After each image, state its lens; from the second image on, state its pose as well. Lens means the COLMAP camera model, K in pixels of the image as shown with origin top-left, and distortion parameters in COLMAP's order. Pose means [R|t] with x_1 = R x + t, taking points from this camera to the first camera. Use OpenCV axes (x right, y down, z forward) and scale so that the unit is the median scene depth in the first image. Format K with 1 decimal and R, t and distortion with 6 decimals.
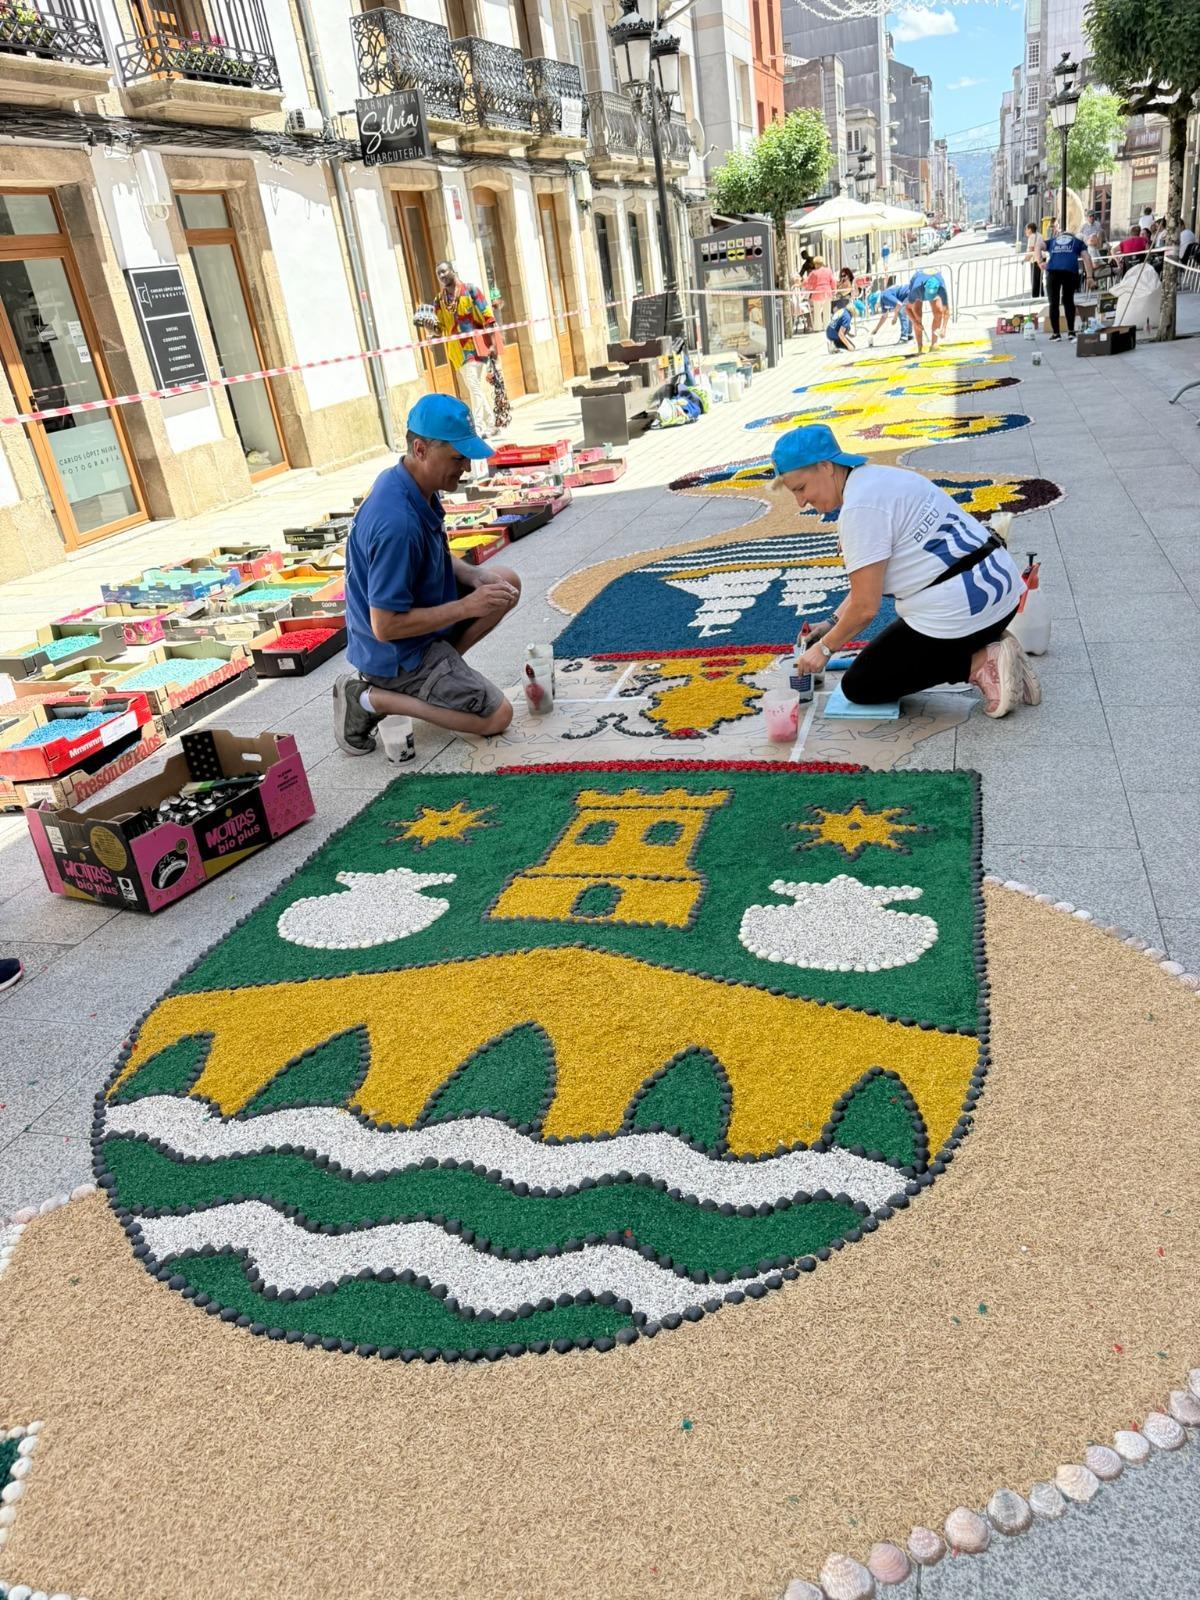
lens RADIAL K [[1129.9, 0, 596.9], [0, 1129.9, 796.7], [0, 0, 1]] dist [0.046981, -0.054375]
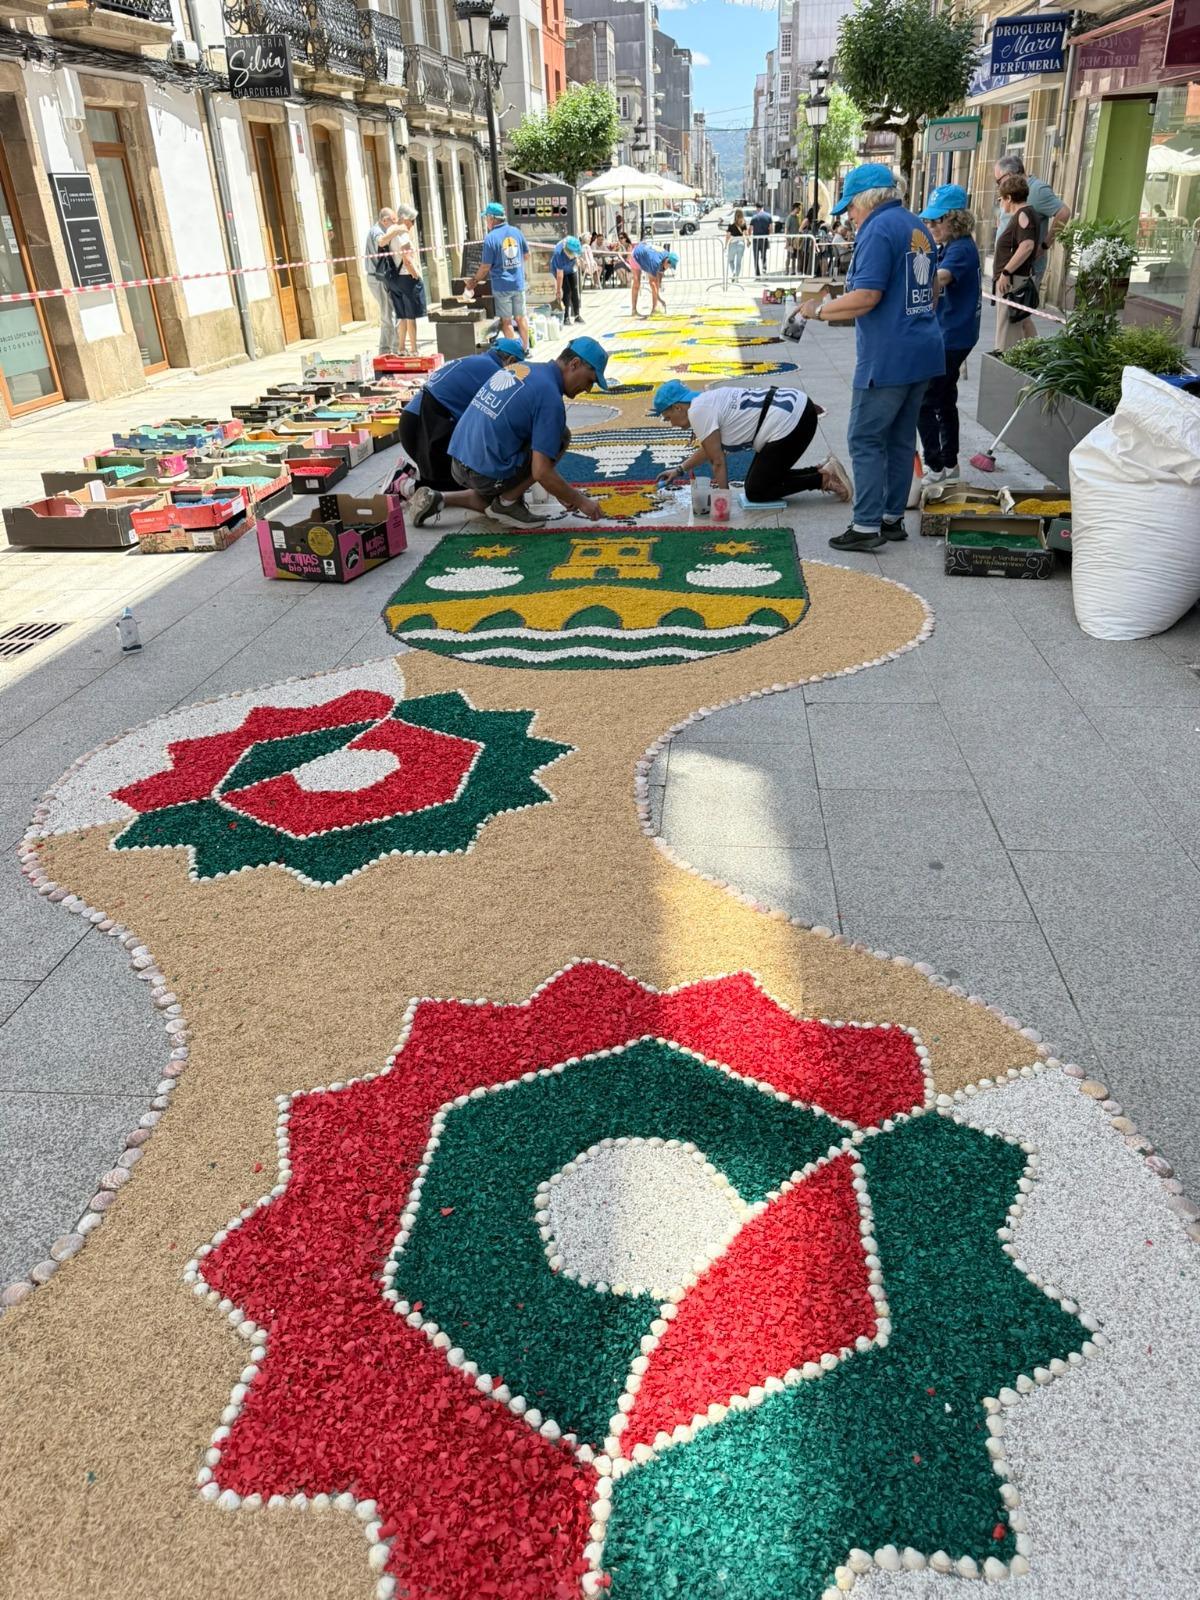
lens RADIAL K [[1129.9, 0, 609.2], [0, 1129.9, 796.9], [0, 0, 1]] dist [0.046981, -0.054375]
pose [[0.976506, -0.007711, 0.215351, -0.231831], [0.000068, 0.999370, 0.035480, 0.229688], [-0.215489, -0.034632, 0.975892, -0.488379]]
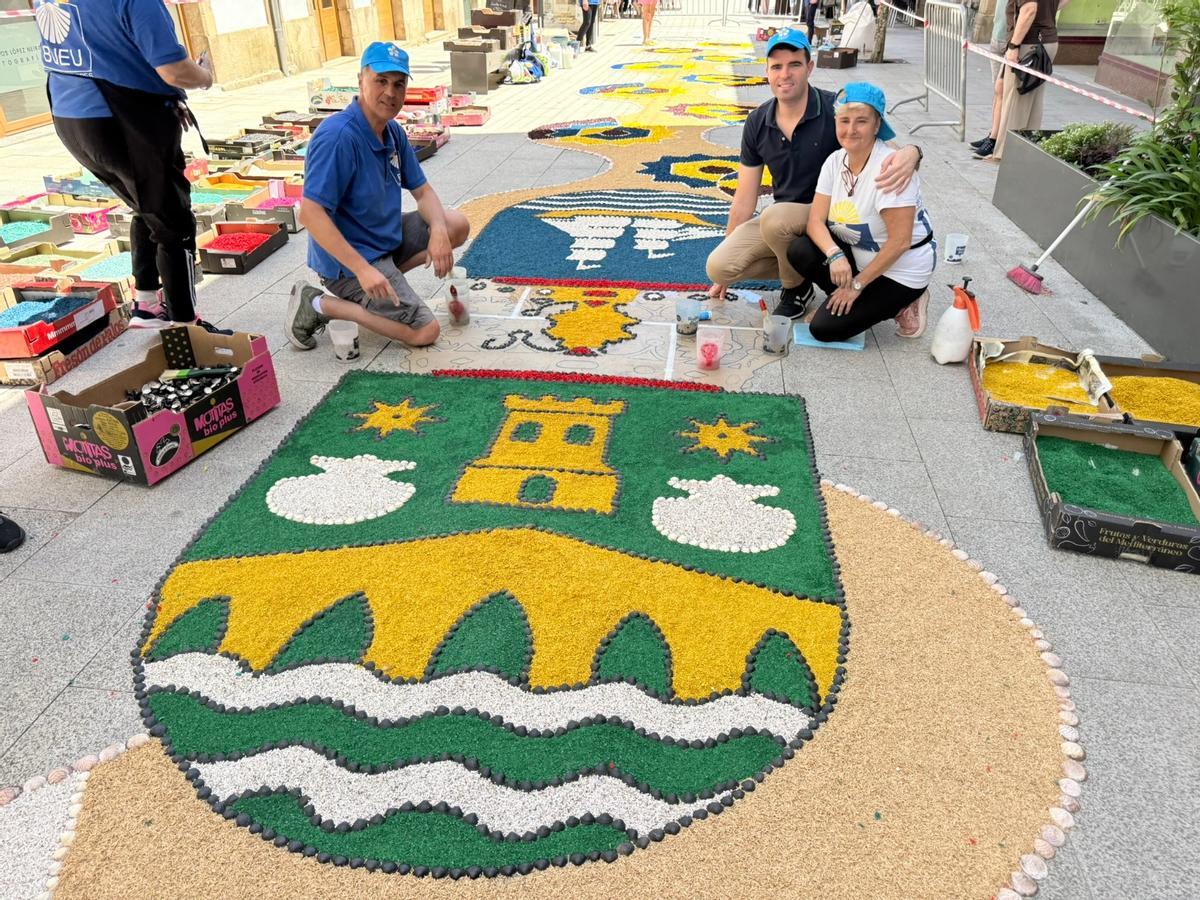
lens RADIAL K [[847.4, 0, 602.7], [0, 847.4, 451.4], [0, 0, 1]] dist [0.046981, -0.054375]
pose [[0.978025, 0.032322, 0.205966, -0.072567], [-0.051948, 0.994531, 0.090603, -0.024007], [-0.201911, -0.099312, 0.974356, 0.029276]]
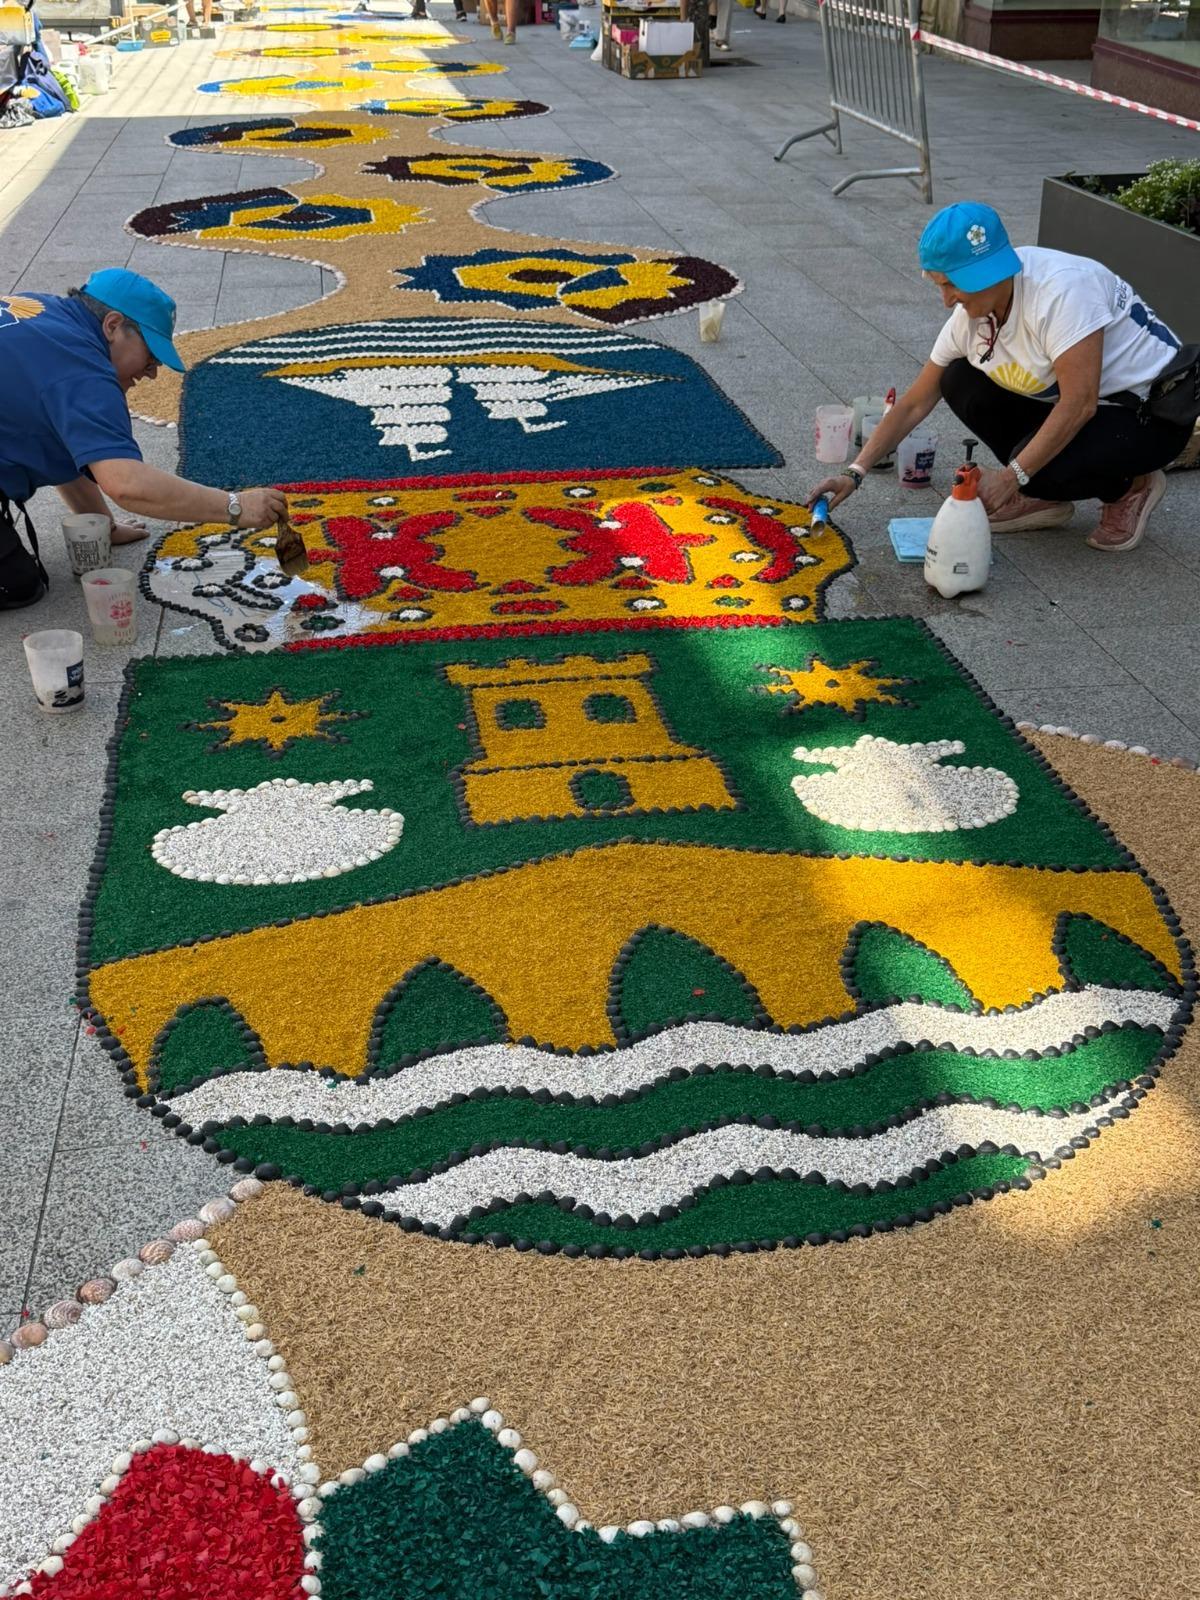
lens RADIAL K [[1813.9, 0, 619.9], [0, 1813.9, 748.8], [0, 0, 1]] dist [0.130898, 0.000000]
pose [[0.890372, -0.066891, 0.450293, -0.316495], [0.064140, 0.997712, 0.021387, 0.021974], [-0.450693, 0.009839, 0.892625, -0.072146]]
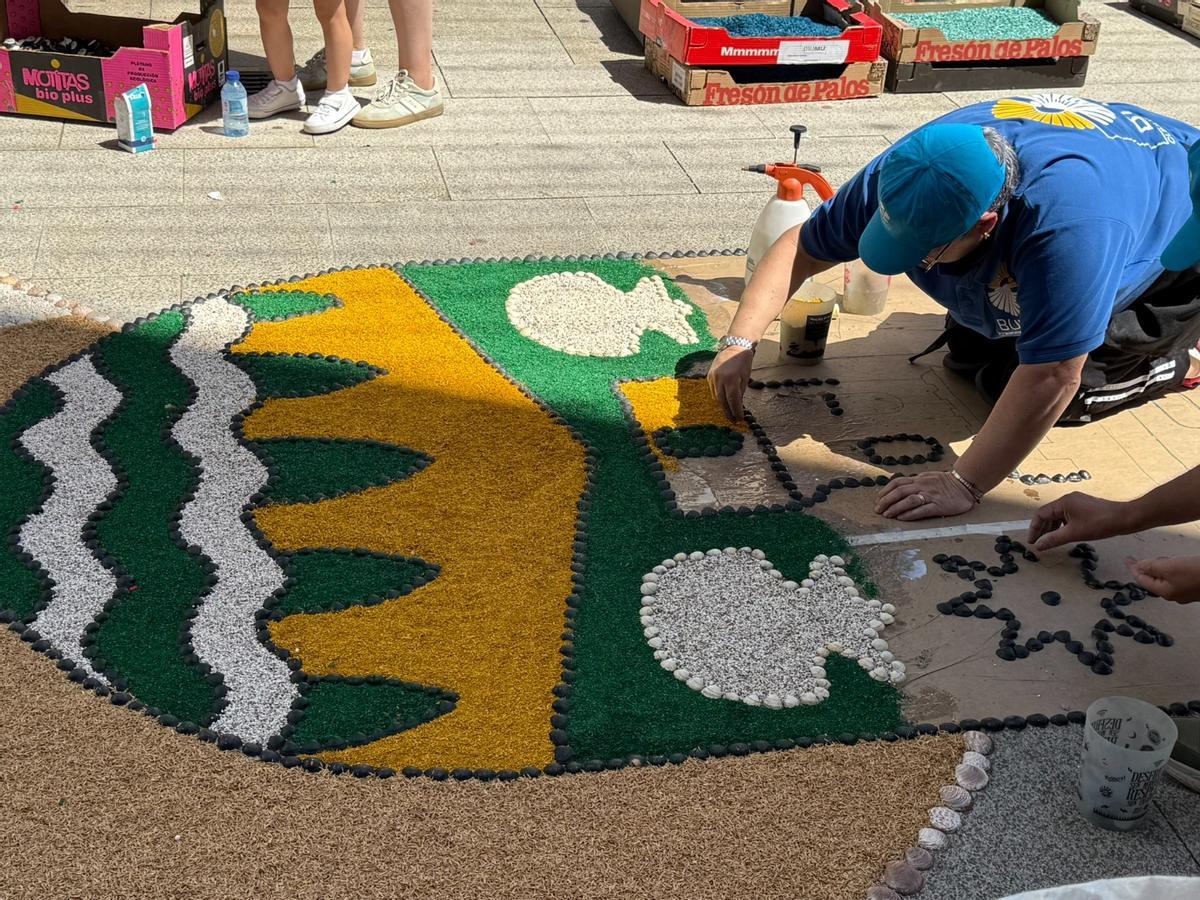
lens RADIAL K [[1650.3, 0, 592.0], [0, 1650.3, 452.1], [0, 0, 1]] dist [0.168019, 0.000000]
pose [[0.467835, 0.557668, -0.685665, 0.434036], [-0.449203, 0.818158, 0.358933, -0.160673], [0.761148, 0.140081, 0.633270, 0.128164]]
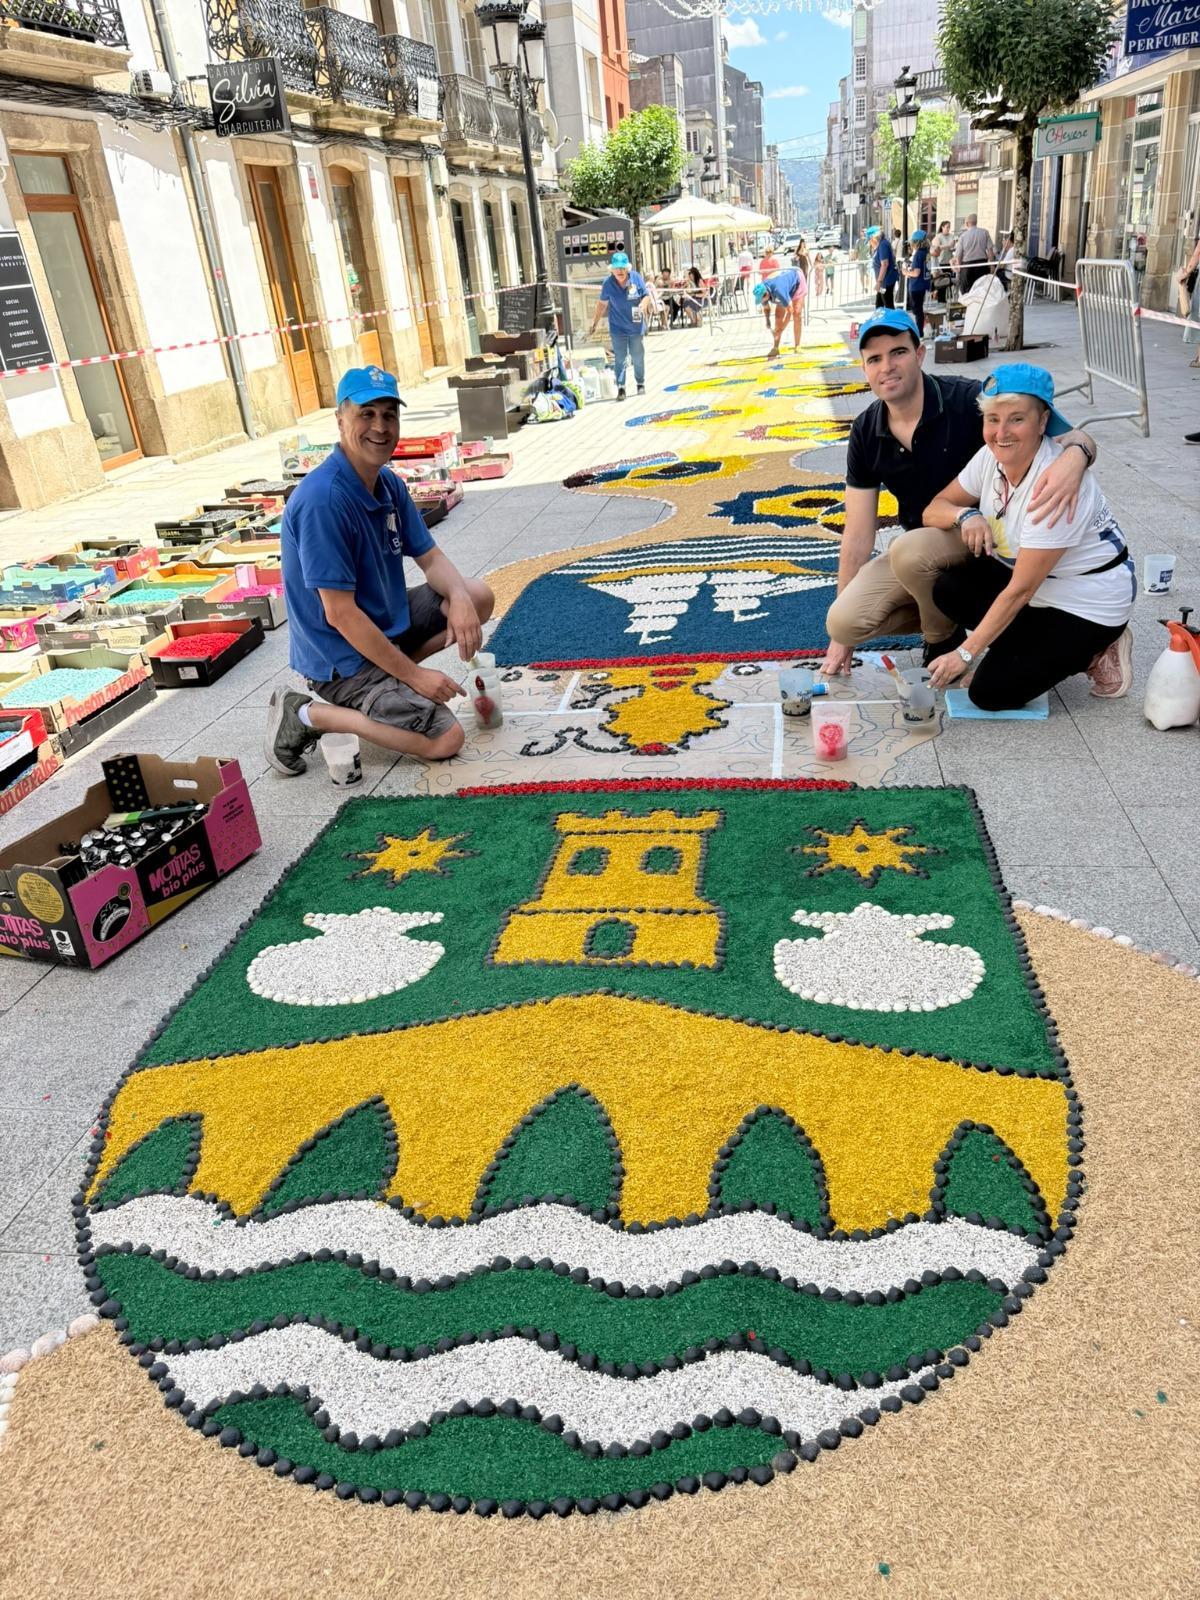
lens RADIAL K [[1129.9, 0, 604.7], [0, 1129.9, 801.7], [0, 0, 1]] dist [0.046981, -0.054375]
pose [[0.990215, -0.021785, 0.137843, -0.074381], [0.020523, 0.999734, 0.010568, -0.017605], [-0.138036, -0.007636, 0.990398, 0.048068]]
